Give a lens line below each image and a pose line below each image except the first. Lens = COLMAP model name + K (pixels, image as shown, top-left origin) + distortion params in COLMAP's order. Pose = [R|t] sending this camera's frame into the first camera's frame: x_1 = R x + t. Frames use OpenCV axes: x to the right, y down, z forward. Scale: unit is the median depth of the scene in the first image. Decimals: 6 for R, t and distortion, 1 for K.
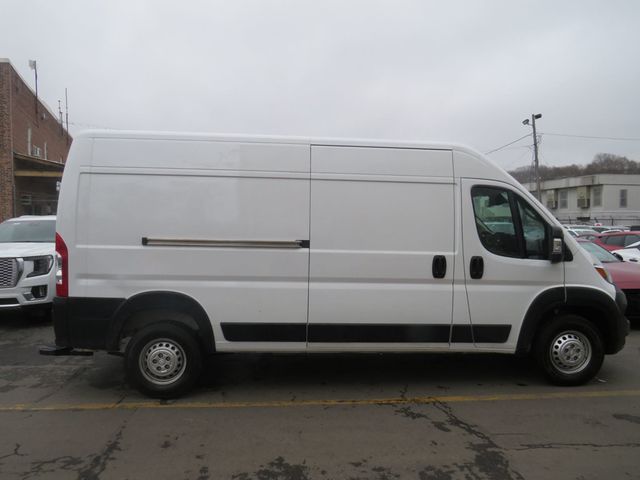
lens RADIAL K [[456.6, 0, 312.0], [0, 456.6, 245.3], [0, 0, 1]] dist [-0.020508, 0.004974]
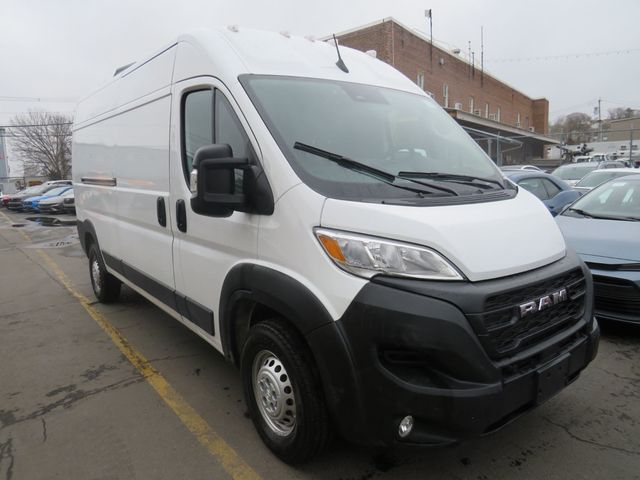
lens RADIAL K [[456.6, 0, 310.3], [0, 456.6, 243.7], [0, 0, 1]] dist [-0.020508, 0.004974]
pose [[0.540192, 0.111003, -0.834189, 1.092145], [-0.000303, 0.991288, 0.131712, 0.000633], [0.841542, -0.070897, 0.535520, 0.837036]]
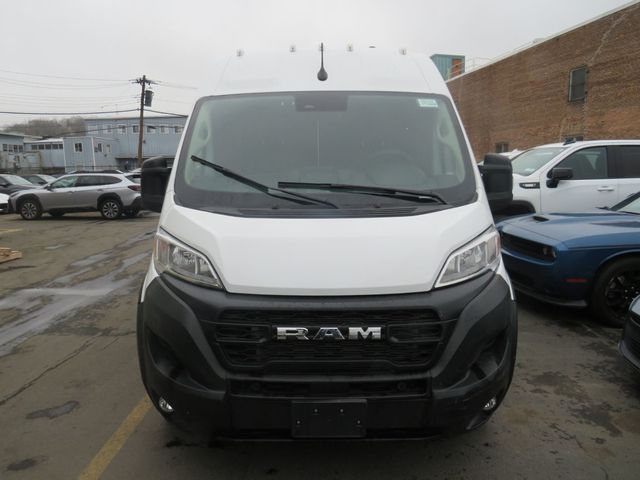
lens RADIAL K [[456.6, 0, 320.8], [0, 456.6, 239.1], [0, 0, 1]] dist [-0.020508, 0.004974]
pose [[-0.091511, 0.154335, -0.983772, 1.287305], [-0.024175, 0.987281, 0.157134, -0.040638], [0.995511, 0.038163, -0.086616, 1.445797]]
